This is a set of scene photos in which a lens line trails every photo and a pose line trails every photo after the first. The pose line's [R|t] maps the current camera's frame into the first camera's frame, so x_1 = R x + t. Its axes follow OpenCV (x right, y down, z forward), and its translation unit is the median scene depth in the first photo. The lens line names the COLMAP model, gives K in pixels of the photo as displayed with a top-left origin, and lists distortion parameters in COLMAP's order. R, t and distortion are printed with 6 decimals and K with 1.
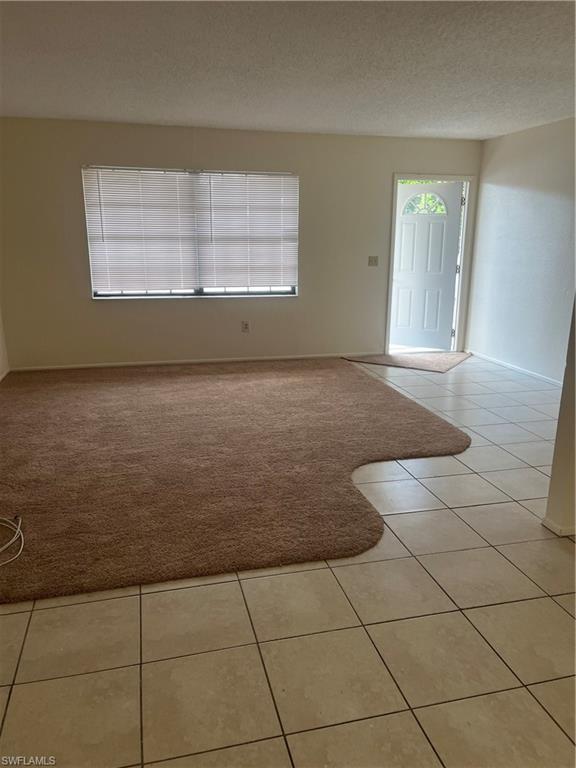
lens RADIAL K [[580.7, 0, 290.3], [0, 580.7, 398.0], [0, 0, 1]] dist [0.046819, -0.045984]
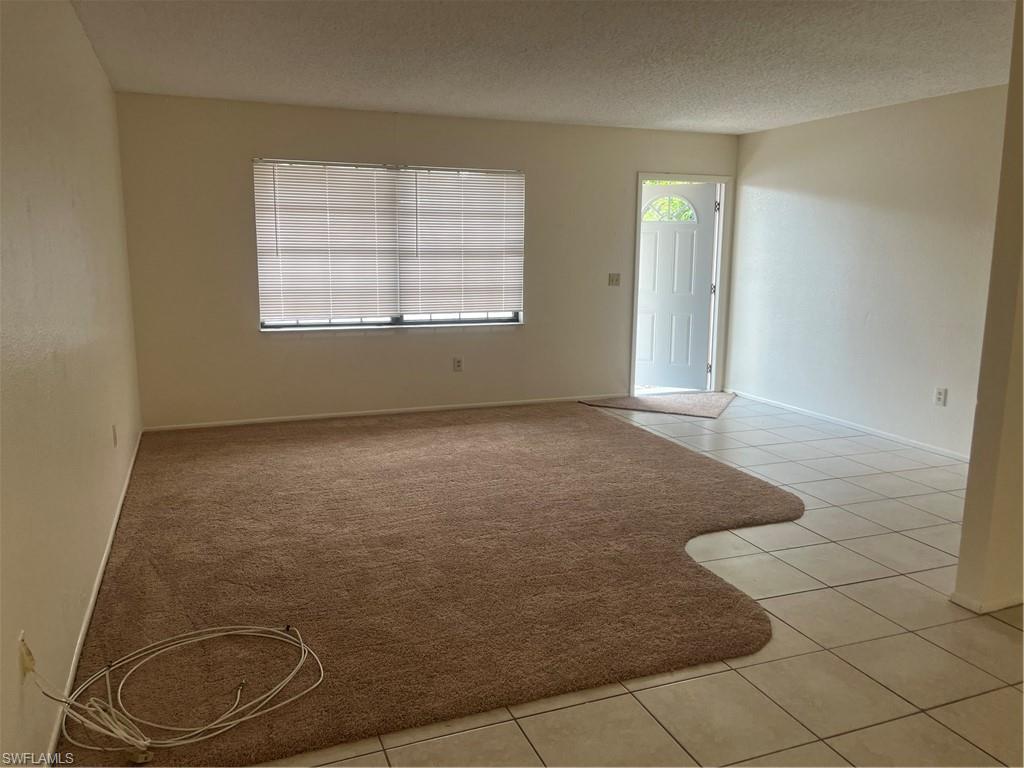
lens RADIAL K [[774.3, 0, 513.2], [0, 774.3, 386.6], [0, 0, 1]] dist [0.046819, -0.045984]
pose [[0.993131, -0.020384, 0.115217, -0.141595], [0.030815, 0.995512, -0.089483, -0.000416], [-0.112876, 0.092418, 0.989302, -0.013722]]
